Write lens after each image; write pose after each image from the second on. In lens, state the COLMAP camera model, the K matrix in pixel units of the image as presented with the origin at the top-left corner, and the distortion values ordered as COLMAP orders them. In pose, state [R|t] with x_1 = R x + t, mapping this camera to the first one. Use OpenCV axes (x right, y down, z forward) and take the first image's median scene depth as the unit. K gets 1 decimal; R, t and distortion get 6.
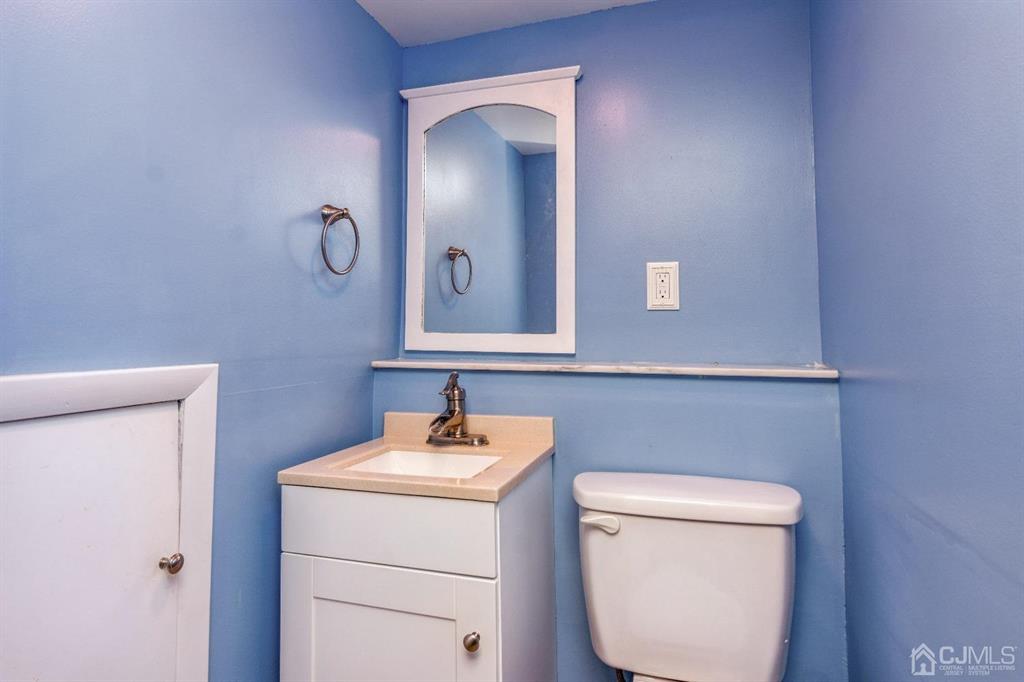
lens RADIAL K [[558.5, 0, 512.6], [0, 558.5, 331.1], [0, 0, 1]] dist [0.000258, -0.000004]
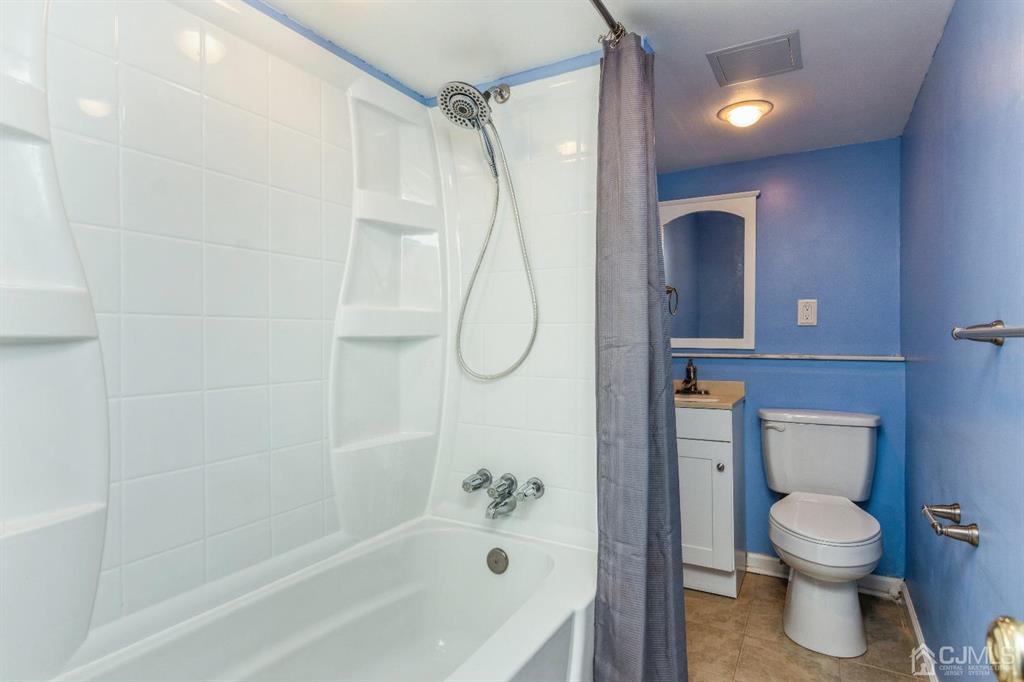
lens RADIAL K [[549.2, 0, 514.6], [0, 549.2, 353.2], [0, 0, 1]] dist [0.000180, -0.000729]
pose [[0.977651, 0.008582, -0.210061, -0.304880], [-0.000470, 0.999253, 0.038639, -0.017545], [0.210236, -0.037677, 0.976924, -1.015081]]
